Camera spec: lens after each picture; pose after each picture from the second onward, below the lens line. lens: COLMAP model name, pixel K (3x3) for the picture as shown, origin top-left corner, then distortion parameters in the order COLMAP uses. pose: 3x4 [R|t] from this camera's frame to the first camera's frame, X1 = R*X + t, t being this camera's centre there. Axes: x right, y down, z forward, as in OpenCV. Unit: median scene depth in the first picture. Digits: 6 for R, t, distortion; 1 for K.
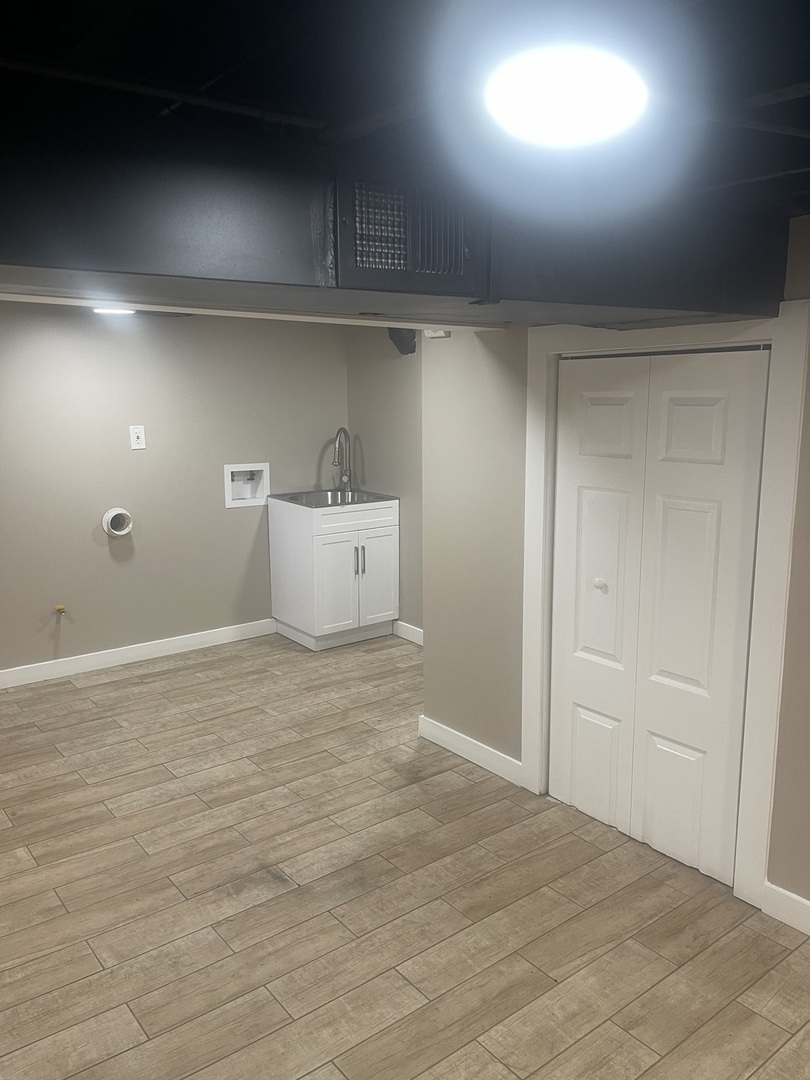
lens RADIAL K [[806.6, 0, 405.0], [0, 806.6, 540.0], [0, 0, 1]] dist [0.058144, -0.076358]
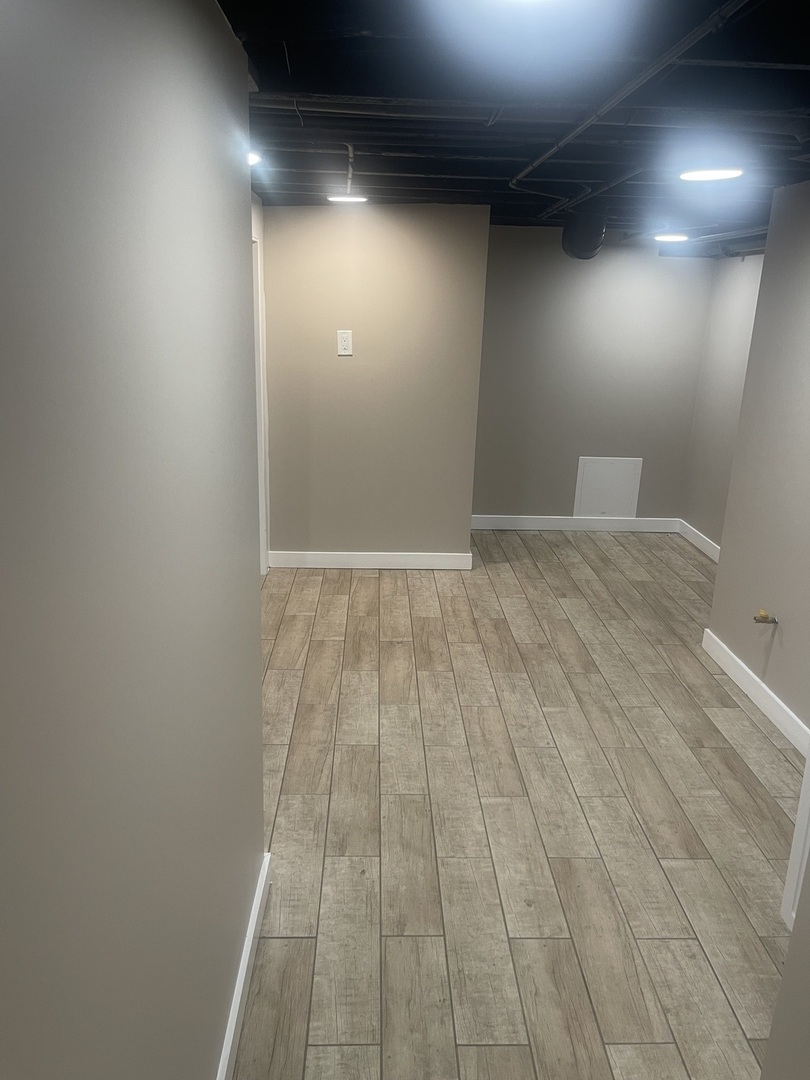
lens RADIAL K [[806.6, 0, 405.0], [0, 806.6, 540.0], [0, 0, 1]] dist [0.058144, -0.076358]
pose [[-0.589249, 0.214462, -0.778968, 0.344497], [-0.171397, 0.909004, 0.379916, -0.216524], [0.789563, 0.357377, -0.498871, 1.187204]]
